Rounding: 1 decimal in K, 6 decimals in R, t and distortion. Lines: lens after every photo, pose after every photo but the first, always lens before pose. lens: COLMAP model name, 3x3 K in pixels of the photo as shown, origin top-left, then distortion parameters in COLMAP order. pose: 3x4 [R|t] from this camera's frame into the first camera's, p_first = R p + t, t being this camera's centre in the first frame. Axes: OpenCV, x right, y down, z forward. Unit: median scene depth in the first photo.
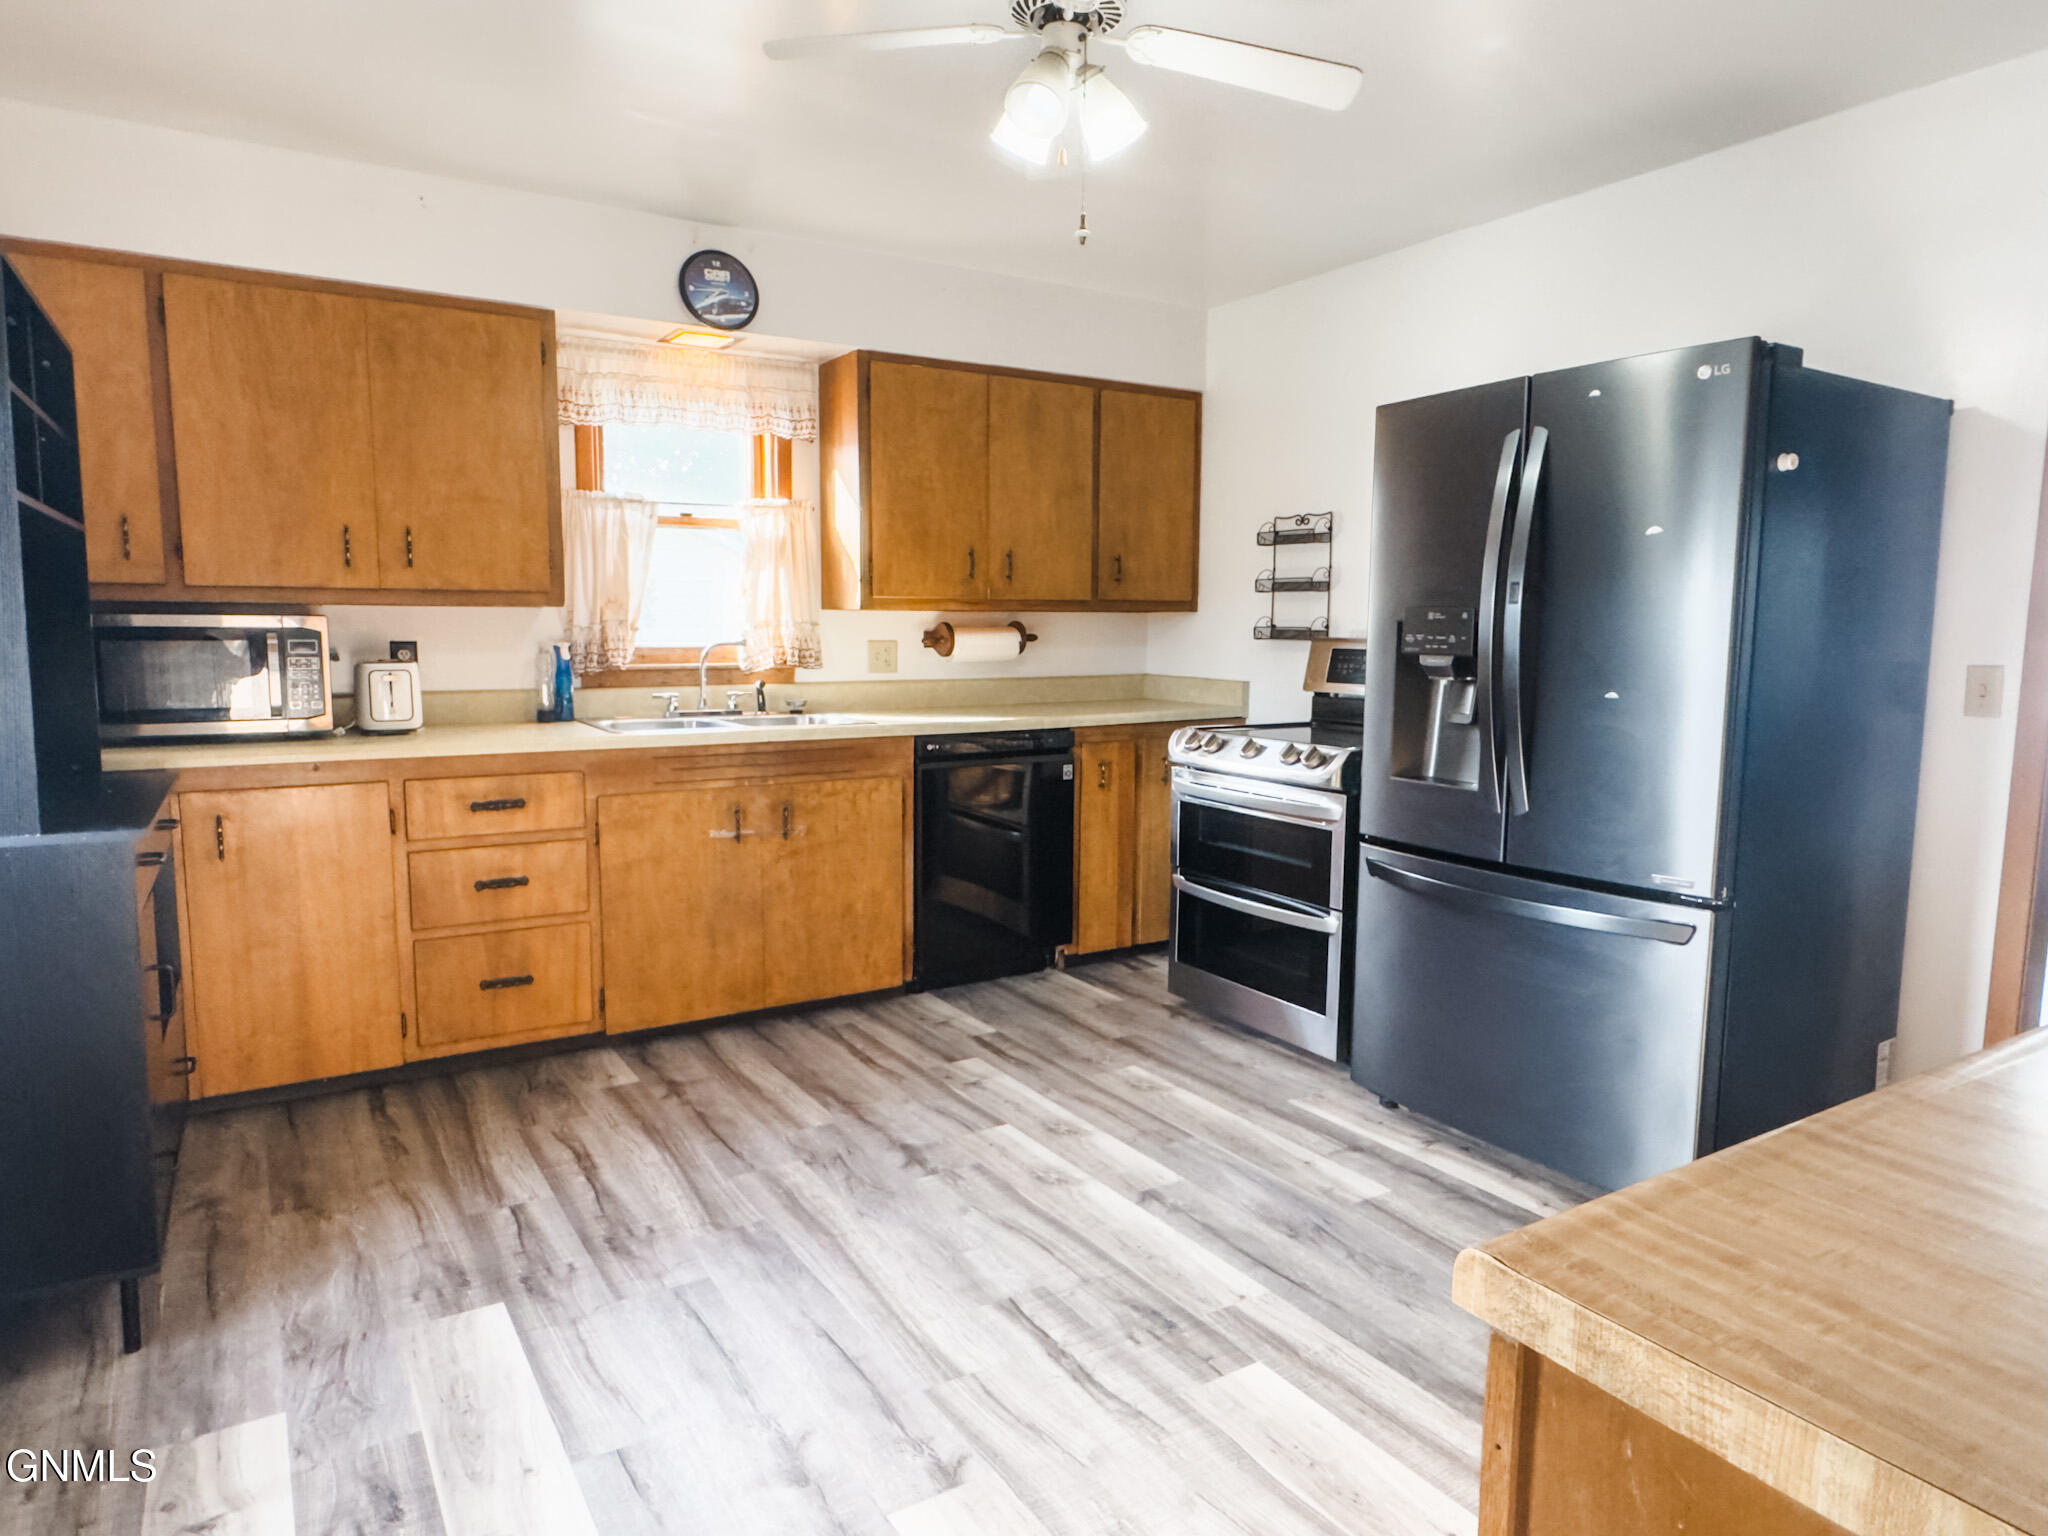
lens RADIAL K [[1259.3, 0, 1012.5], [0, 1259.3, 757.3], [0, 0, 1]] dist [0.018018, -0.008320]
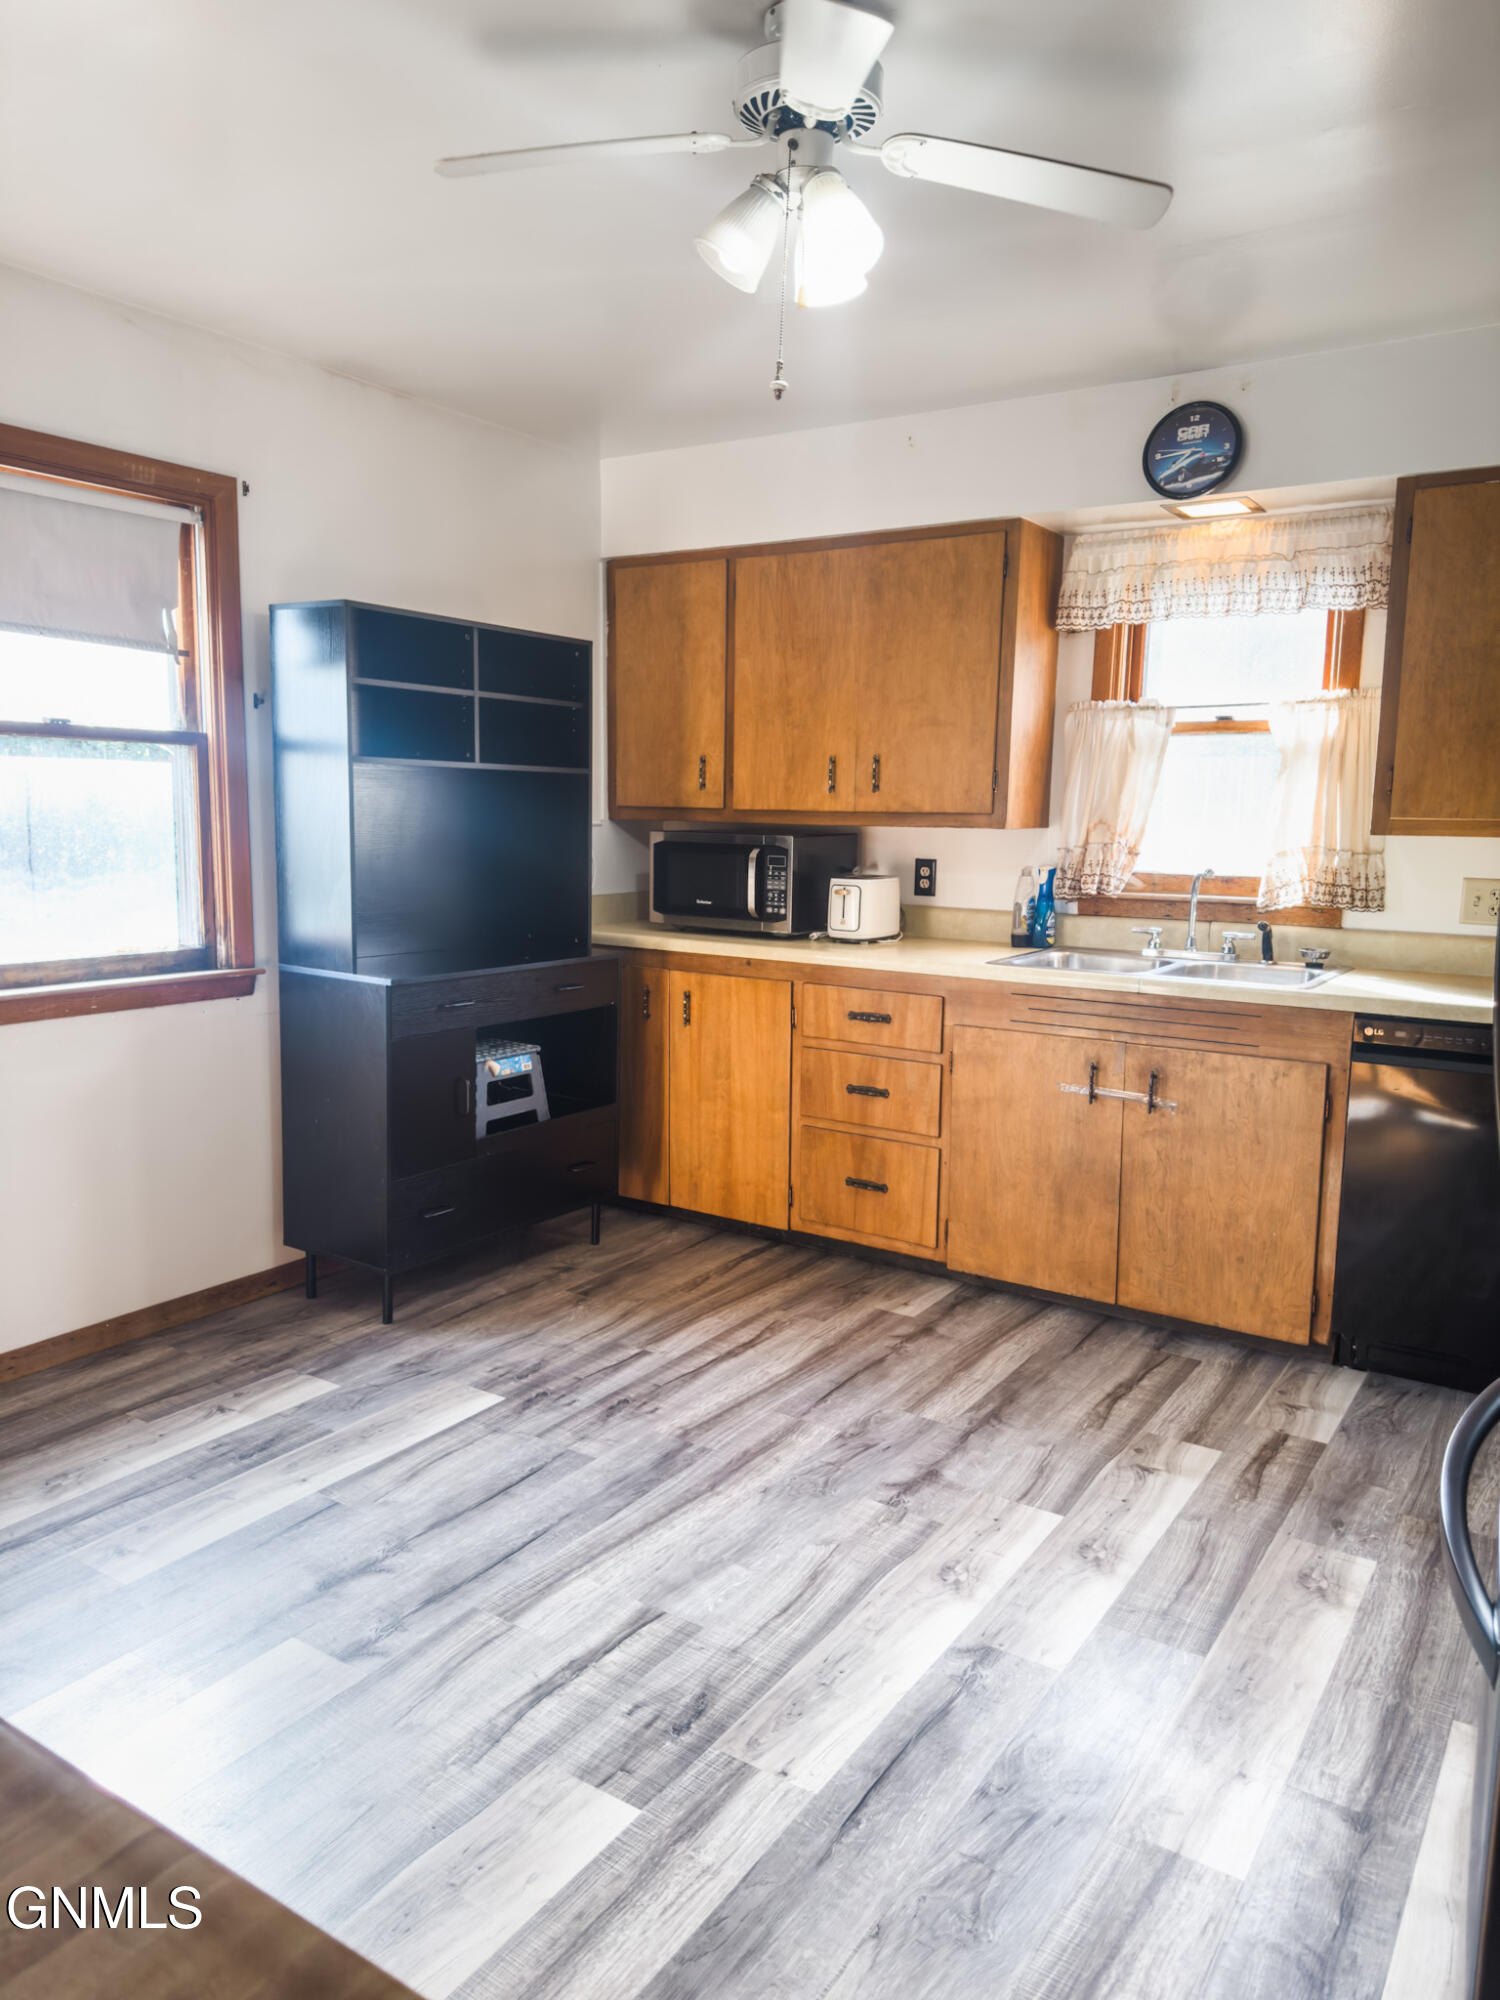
lens RADIAL K [[1408.6, 0, 759.6], [0, 1408.6, 995.8], [0, 0, 1]] dist [0.060057, -0.055713]
pose [[0.422379, 0.125846, -0.897641, 0.622243], [-0.110299, 0.990092, 0.086907, -0.073731], [0.899683, 0.062301, 0.432074, 0.417552]]
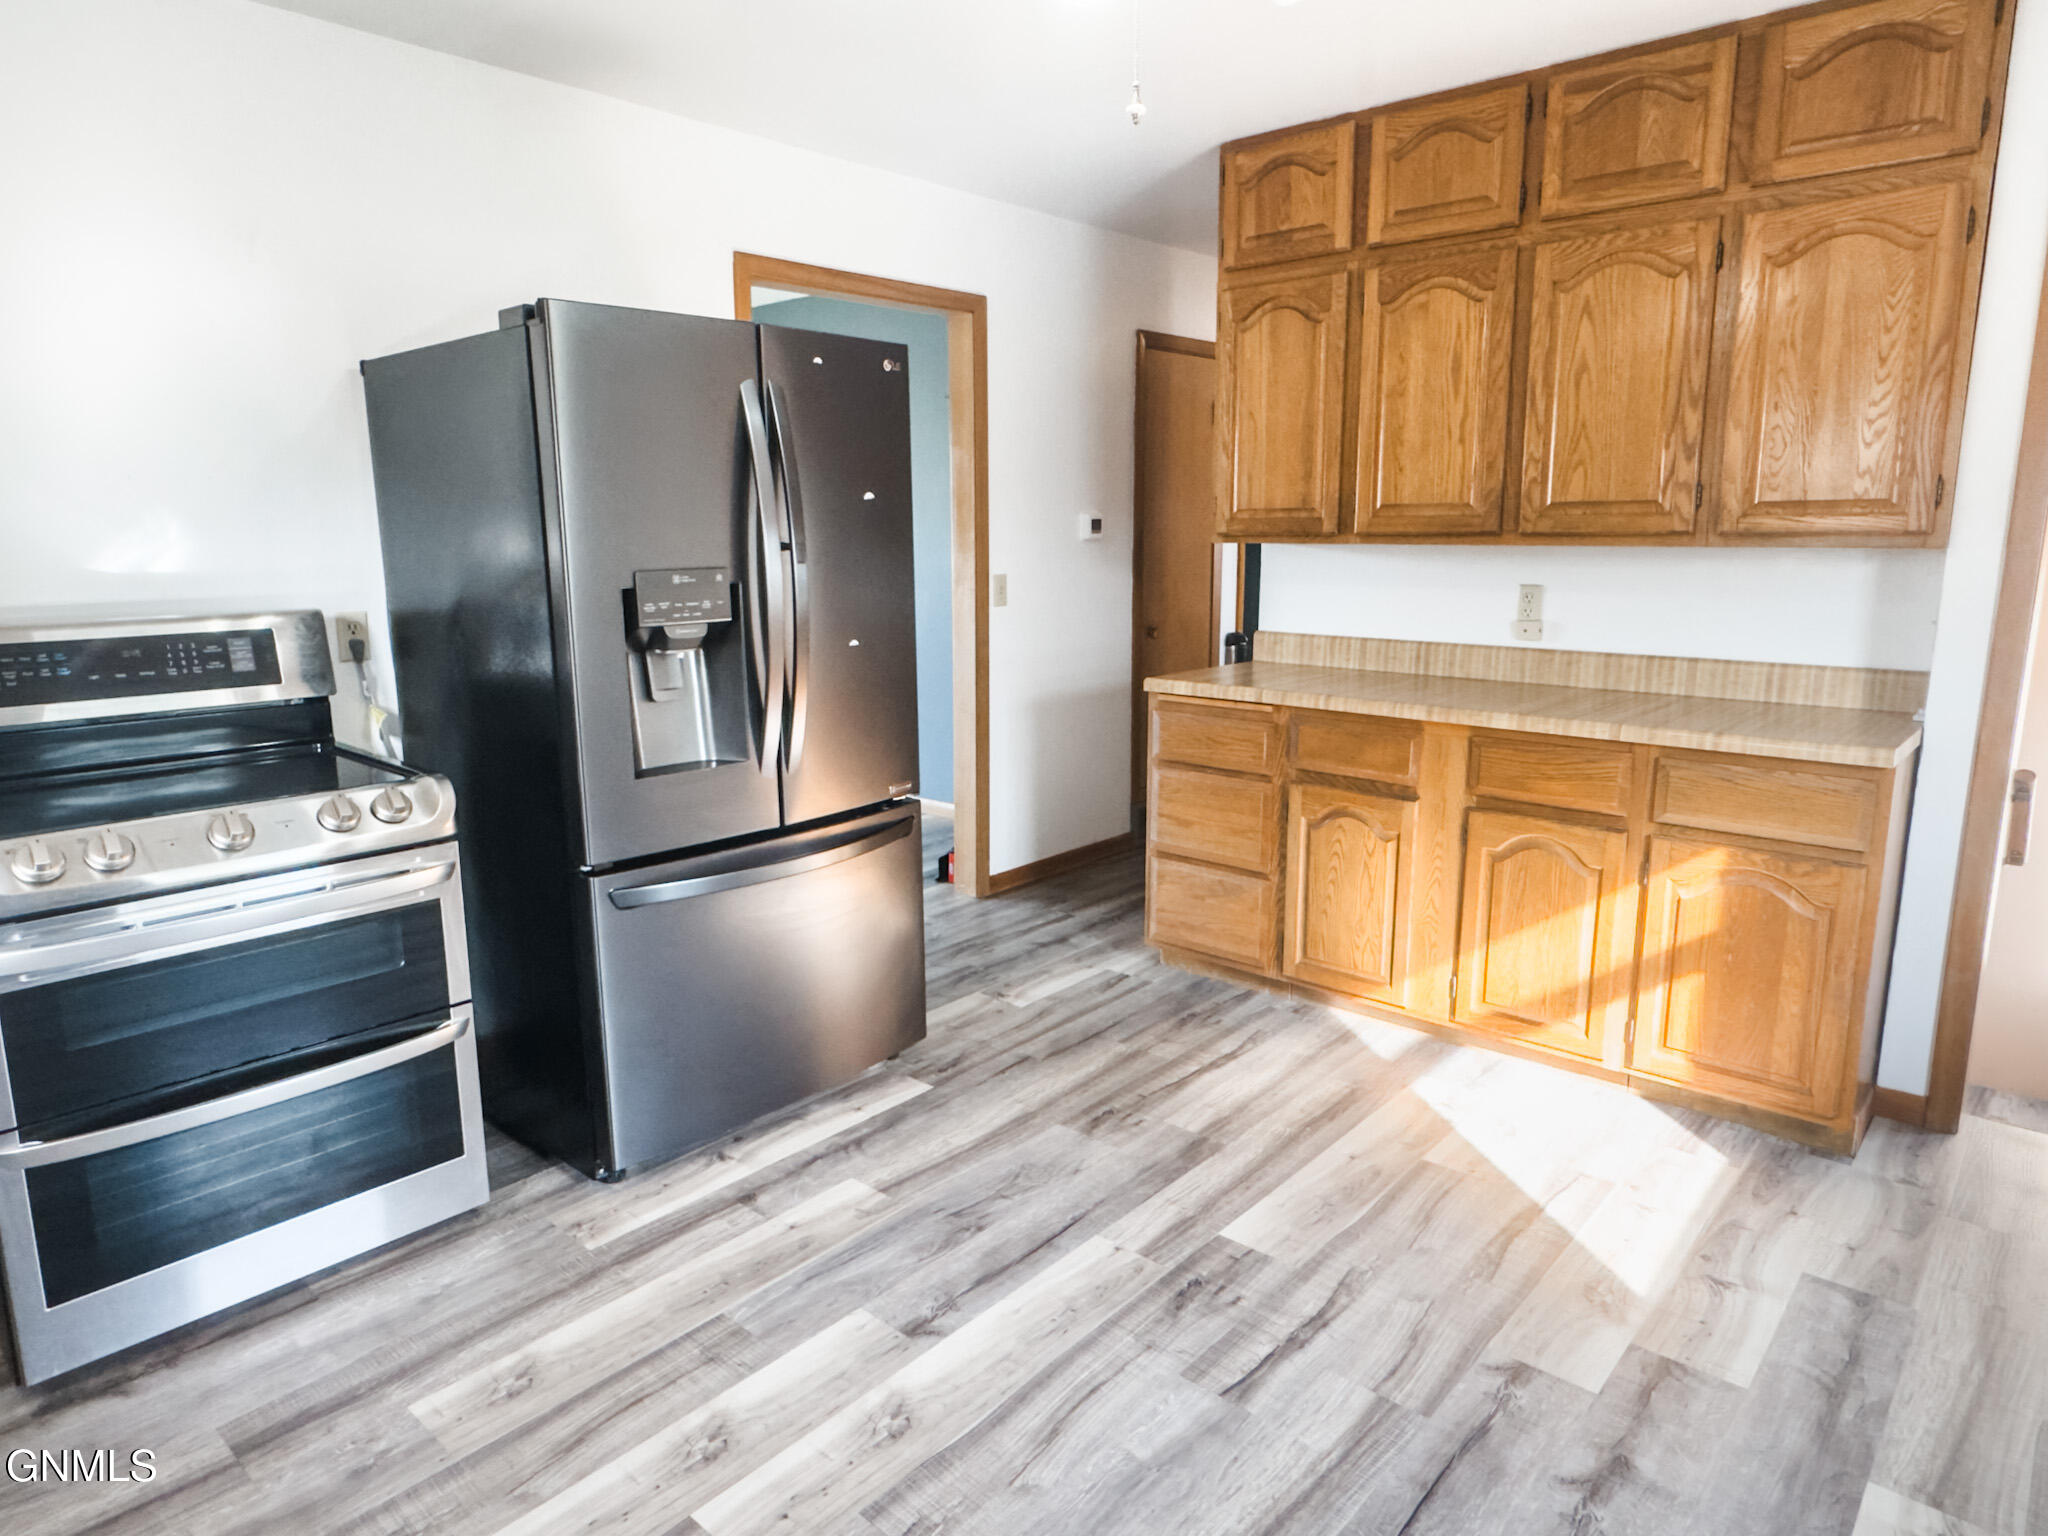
lens RADIAL K [[1259.3, 0, 1013.6], [0, 1259.3, 766.5], [0, 0, 1]] dist [0.018018, -0.008320]
pose [[-0.278646, -0.190932, 0.941223, -0.489238], [0.106003, 0.967937, 0.227733, -0.141238], [-0.954526, 0.163229, -0.249472, 0.900887]]
